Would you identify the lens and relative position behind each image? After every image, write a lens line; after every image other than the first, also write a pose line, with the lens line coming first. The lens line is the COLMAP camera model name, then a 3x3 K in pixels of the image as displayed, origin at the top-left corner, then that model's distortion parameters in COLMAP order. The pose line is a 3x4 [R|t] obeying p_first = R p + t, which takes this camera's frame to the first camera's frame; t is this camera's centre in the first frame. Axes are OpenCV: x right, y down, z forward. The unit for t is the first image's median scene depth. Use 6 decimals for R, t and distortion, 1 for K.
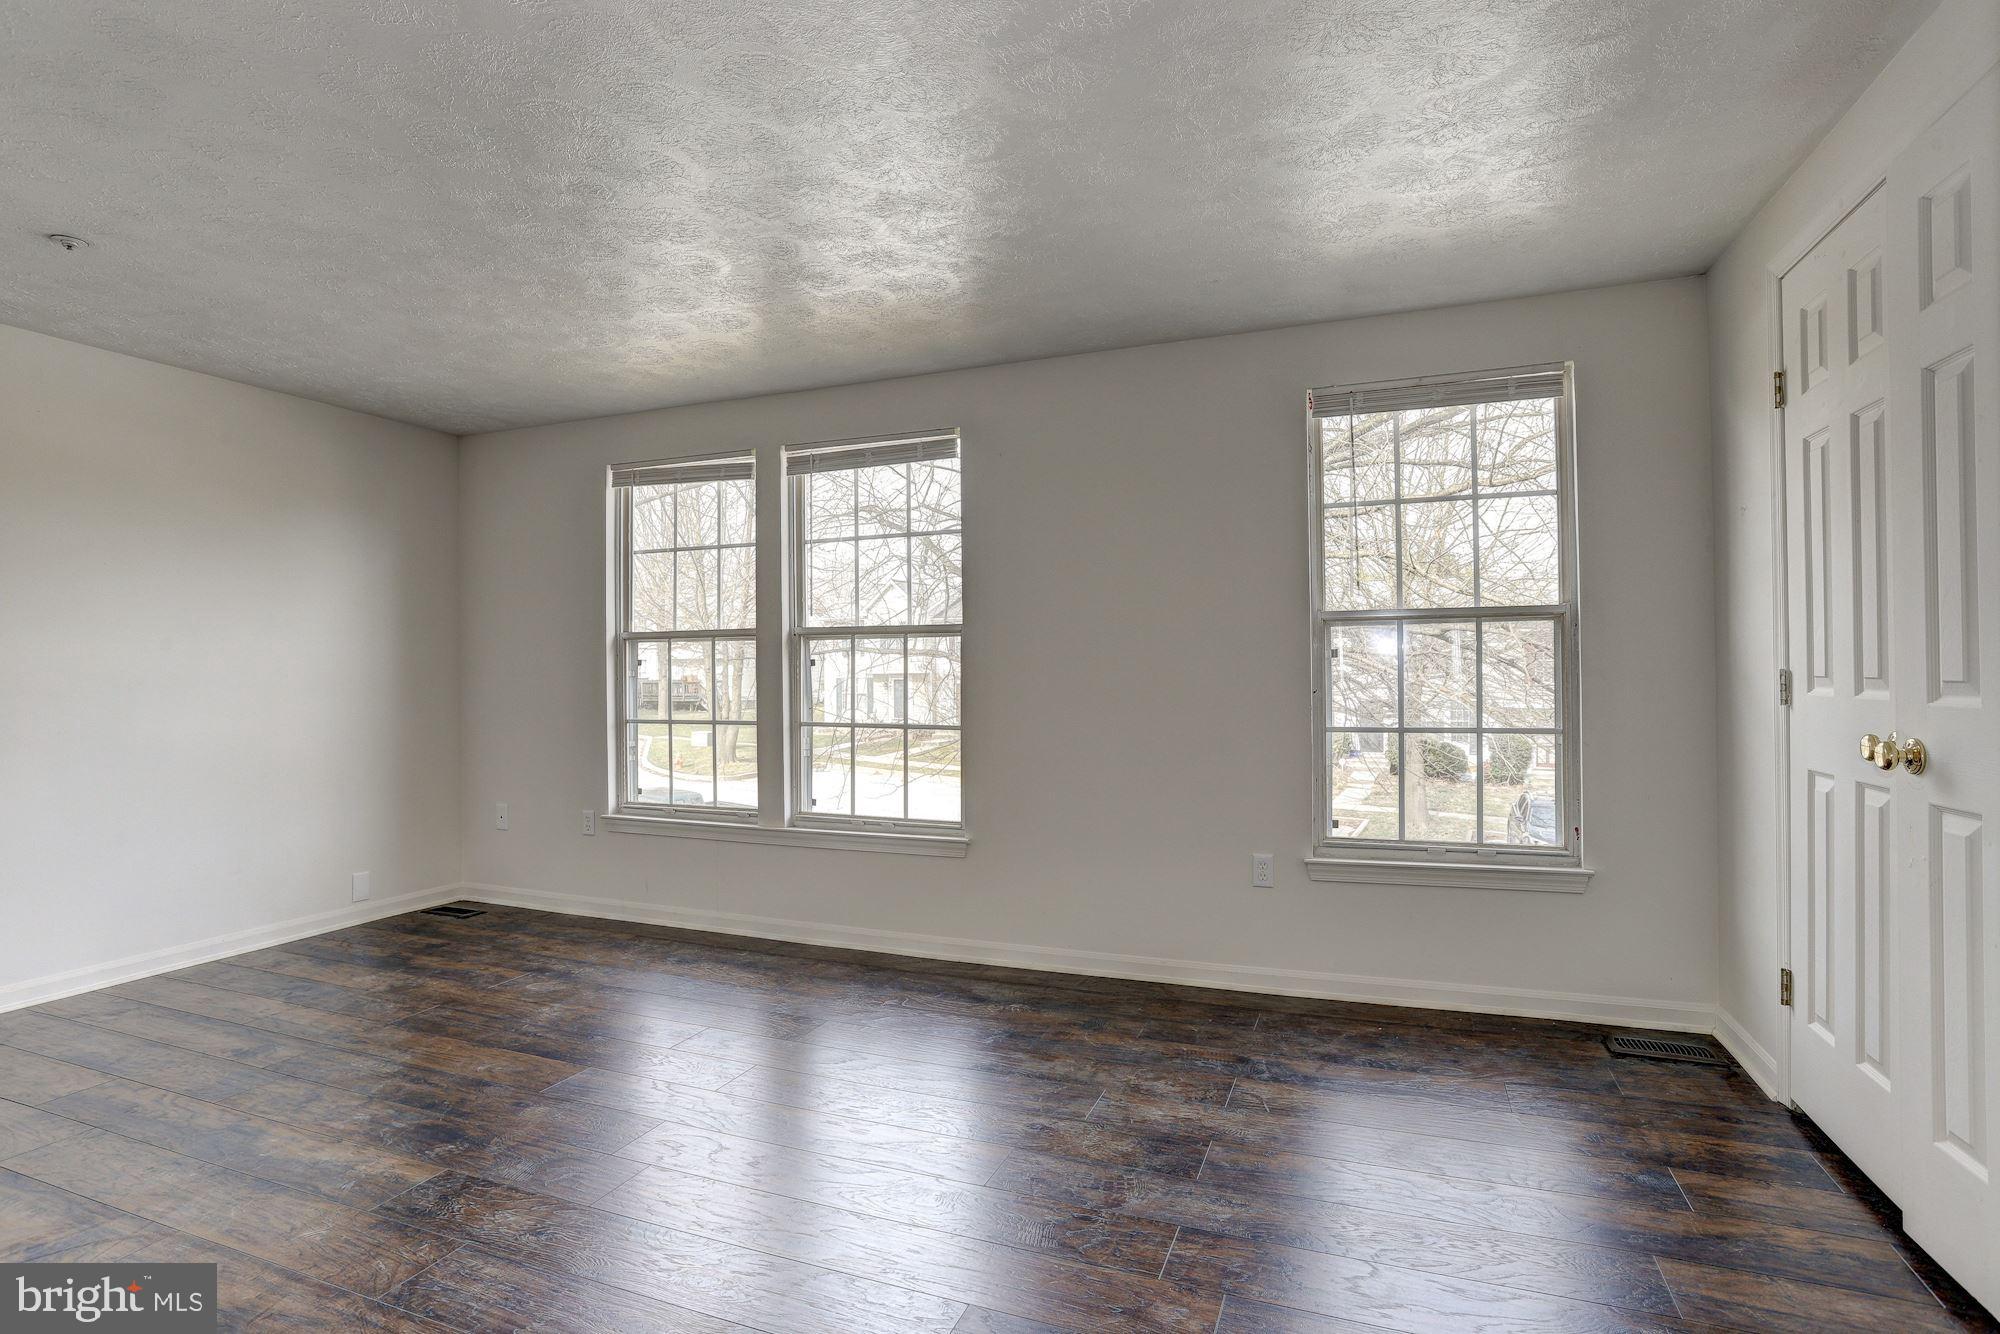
lens RADIAL K [[1012.9, 0, 987.2], [0, 1012.9, 661.1], [0, 0, 1]] dist [-0.018198, 0.004737]
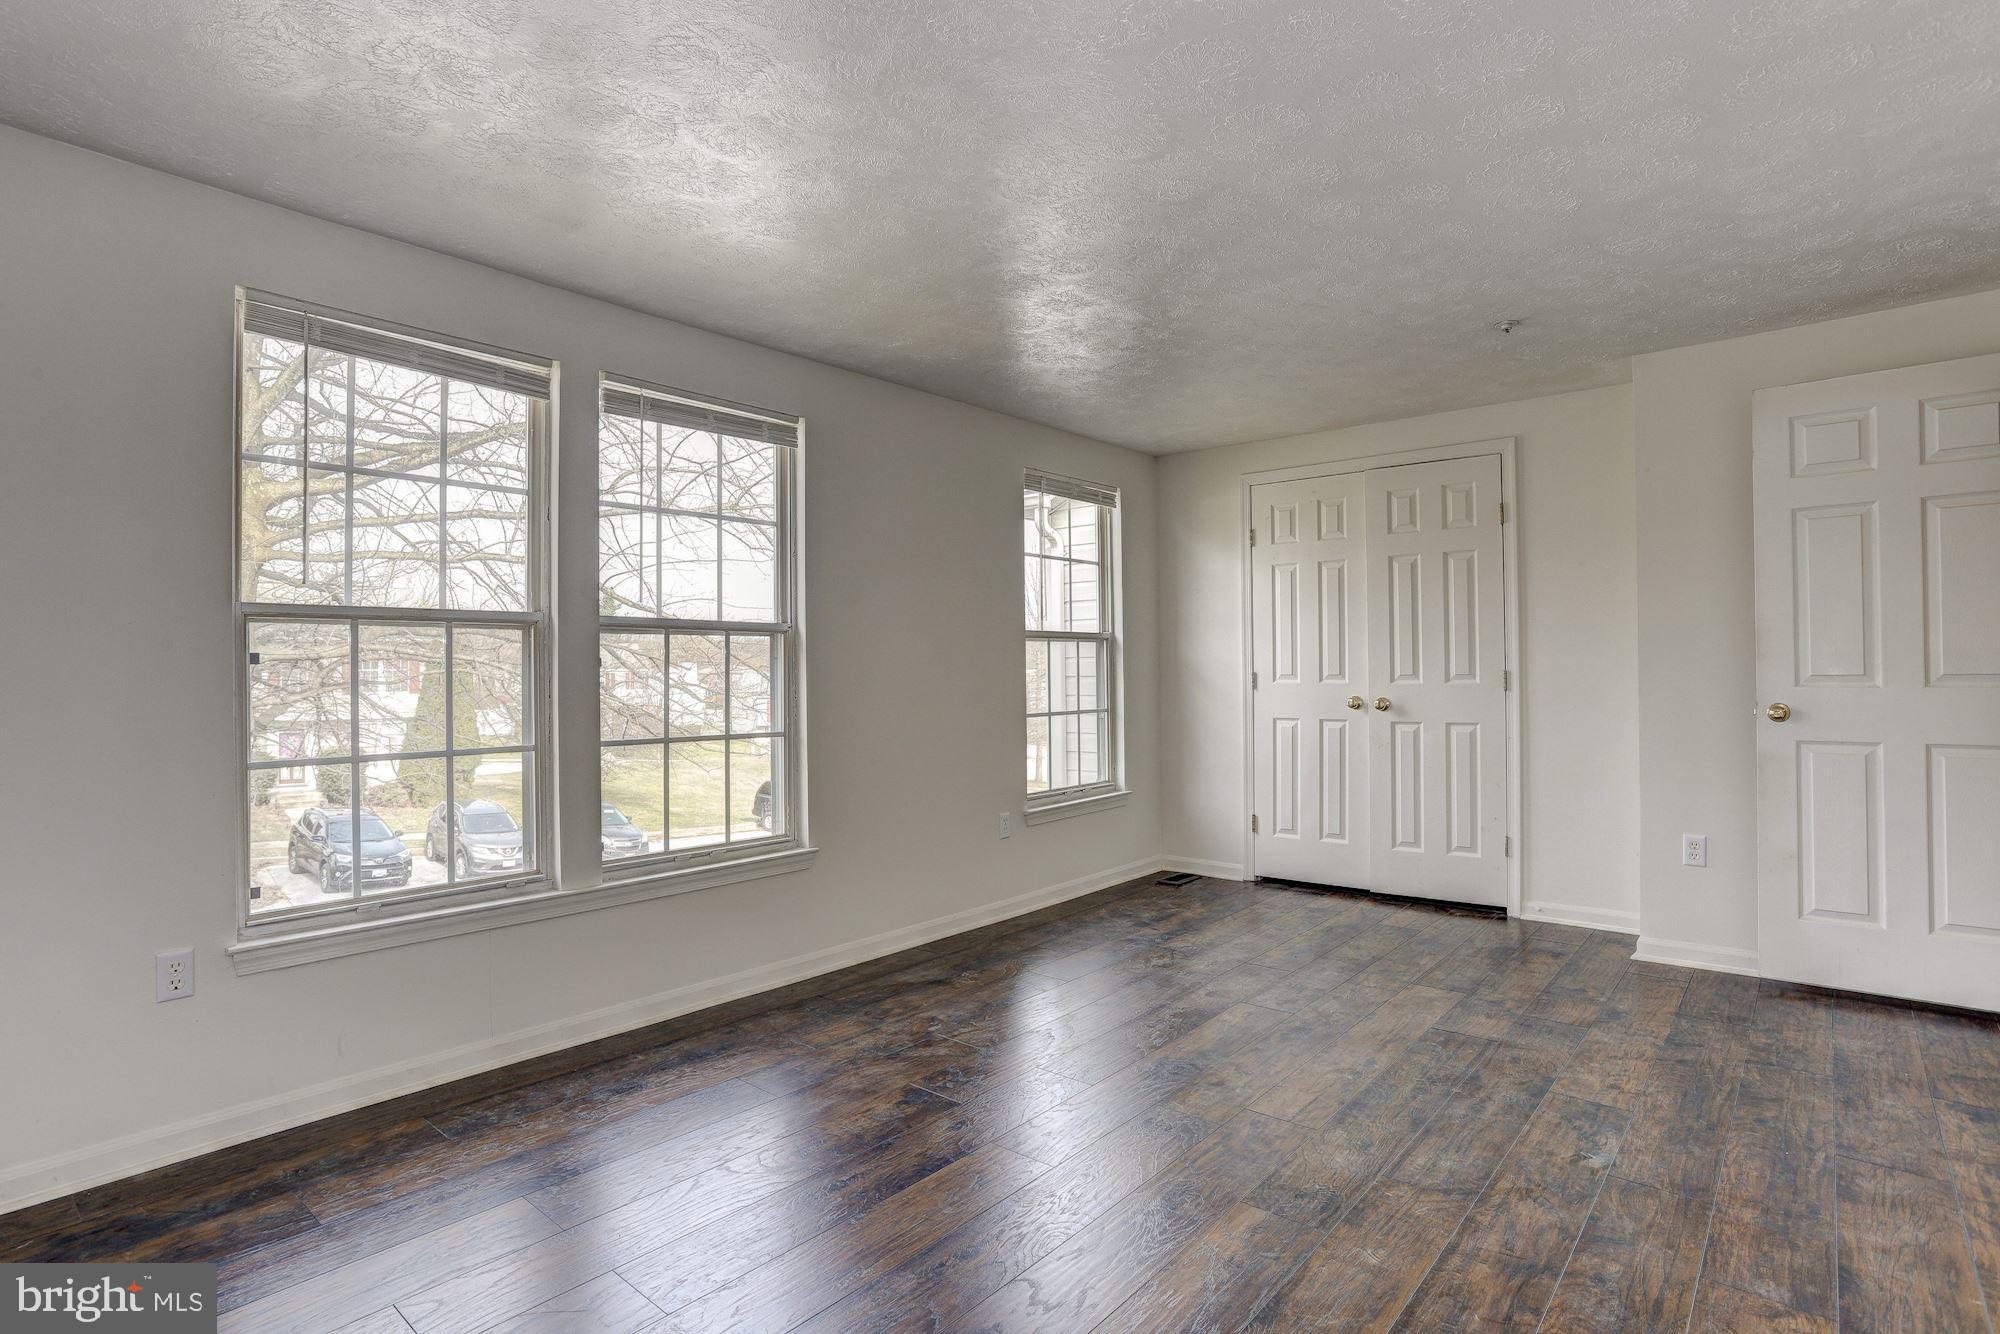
lens RADIAL K [[1012.9, 0, 990.0], [0, 1012.9, 662.5], [0, 0, 1]] dist [-0.018198, 0.004737]
pose [[0.310085, 0.014875, 0.950592, -0.903891], [-0.002927, 0.999888, -0.014692, 0.013527], [-0.950704, 0.001773, 0.310094, 0.556571]]
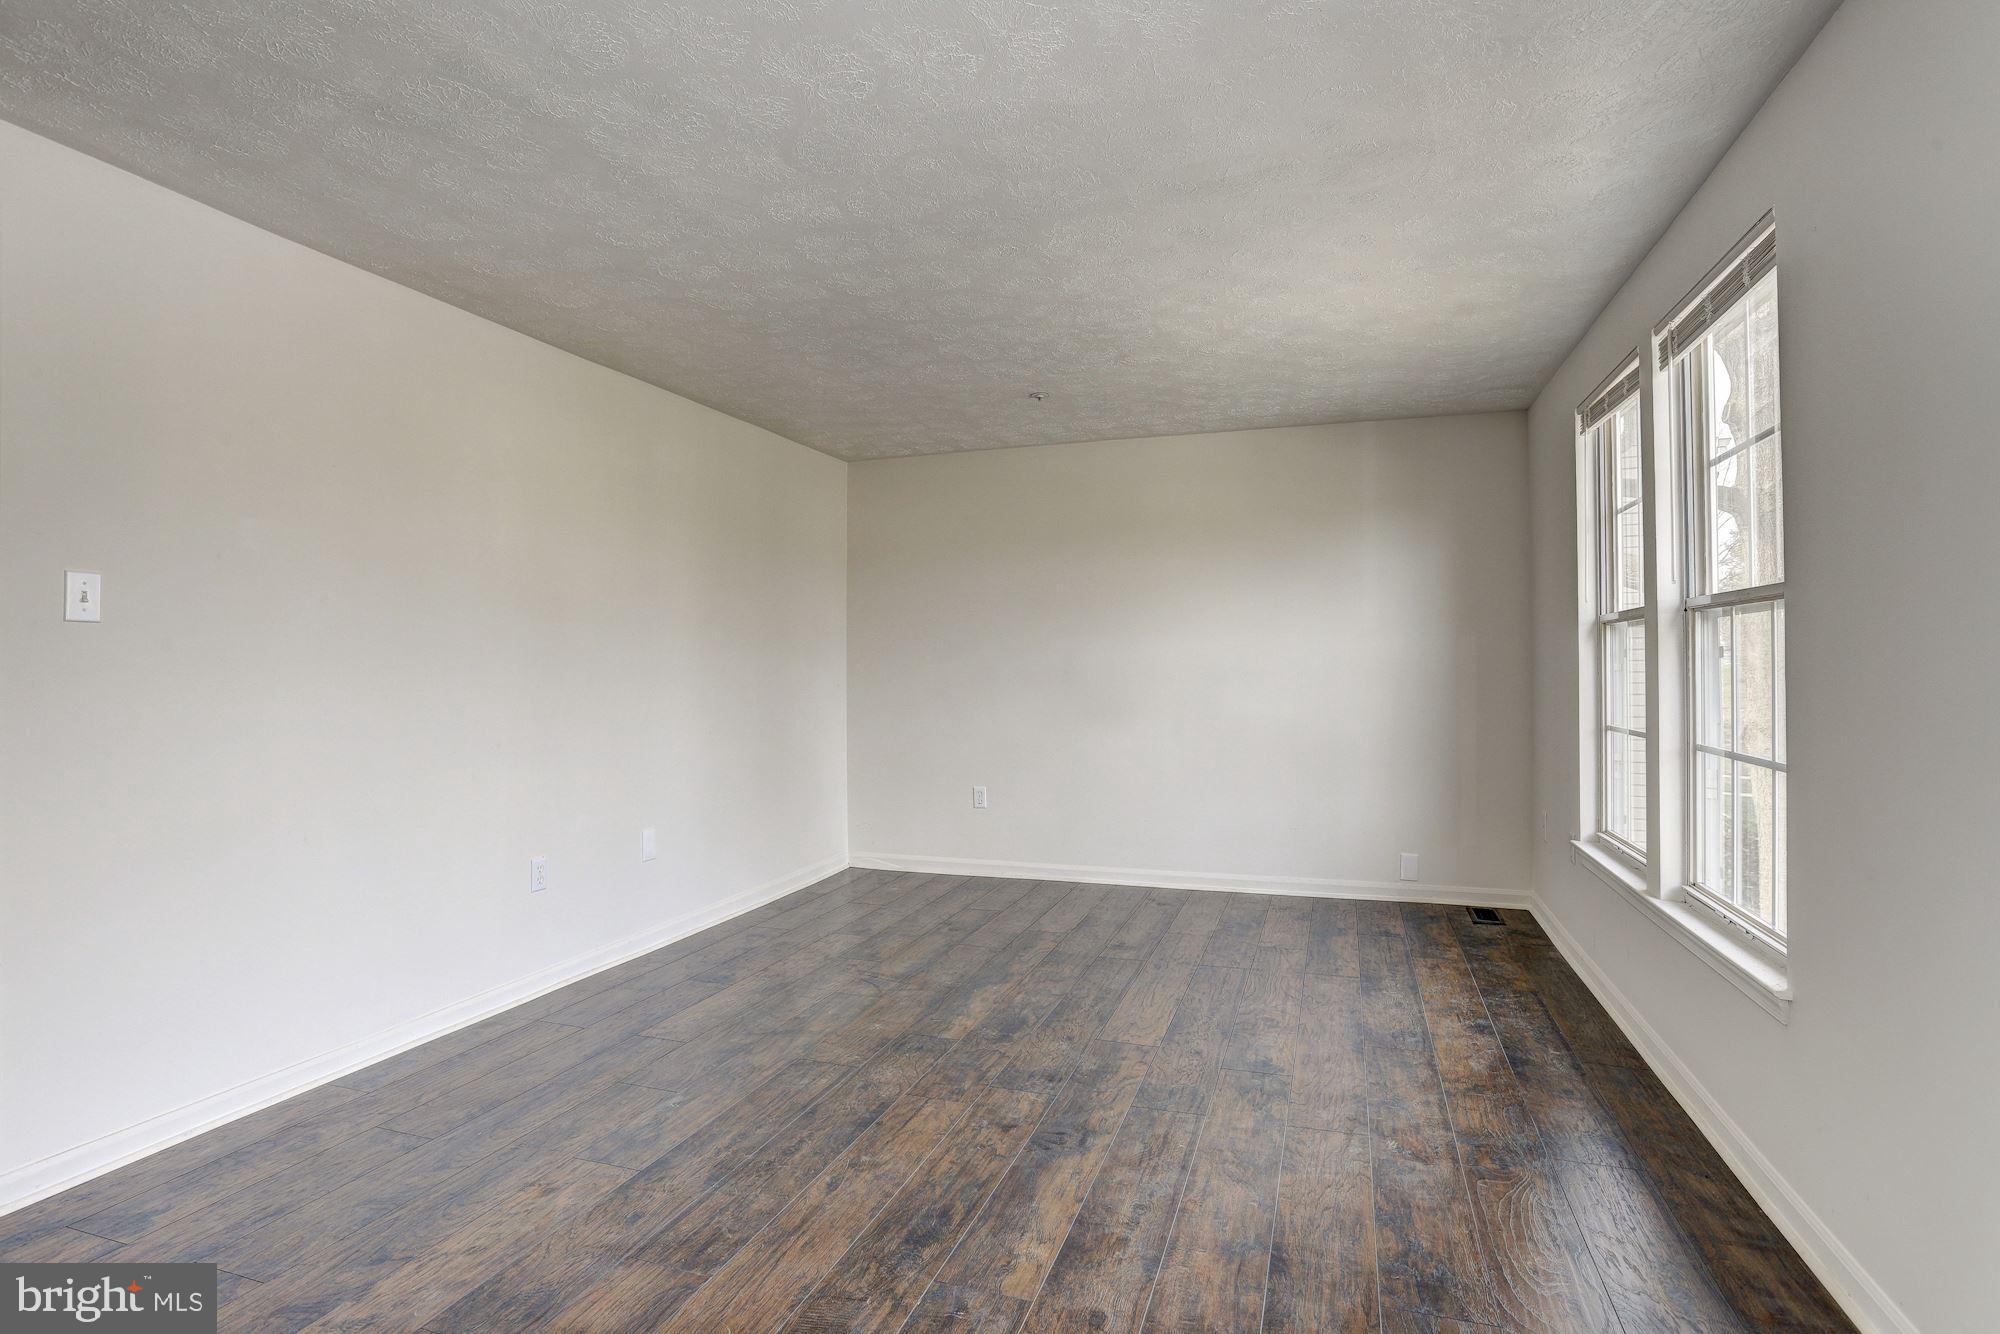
lens RADIAL K [[1012.9, 0, 987.9], [0, 1012.9, 666.4], [0, 0, 1]] dist [-0.018198, 0.004737]
pose [[0.055278, 0.002494, -0.998468, 0.484169], [0.014389, 0.999891, 0.003294, 0.002644], [0.998367, -0.014549, 0.055236, 0.581172]]
